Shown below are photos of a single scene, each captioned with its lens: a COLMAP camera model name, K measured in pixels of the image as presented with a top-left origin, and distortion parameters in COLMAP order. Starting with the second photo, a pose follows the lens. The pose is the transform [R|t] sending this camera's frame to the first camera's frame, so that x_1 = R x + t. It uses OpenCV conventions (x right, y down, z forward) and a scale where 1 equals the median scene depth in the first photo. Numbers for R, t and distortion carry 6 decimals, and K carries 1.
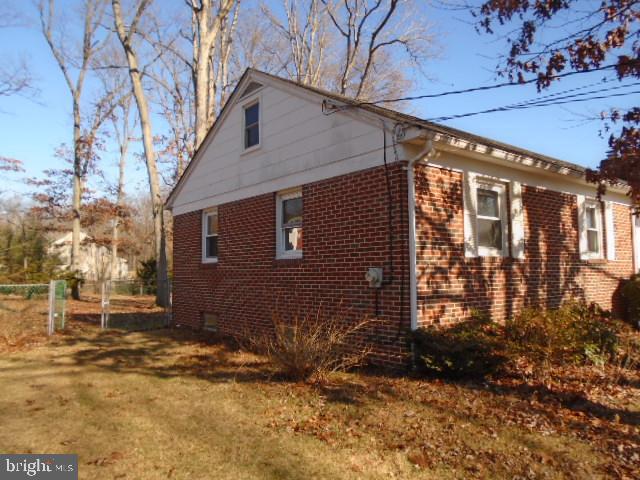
lens RADIAL K [[498.8, 0, 320.0], [0, 498.8, 240.0], [0, 0, 1]] dist [-0.003021, -0.003068]
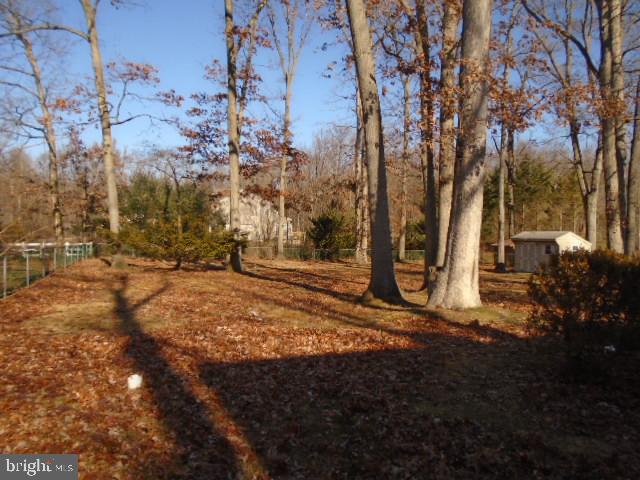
lens RADIAL K [[498.8, 0, 320.0], [0, 498.8, 240.0], [0, 0, 1]] dist [-0.003021, -0.003068]
pose [[0.953732, 0.002976, -0.300644, -0.121596], [0.020804, 0.996901, 0.075866, 0.018616], [0.299938, -0.078610, 0.950714, 0.272539]]
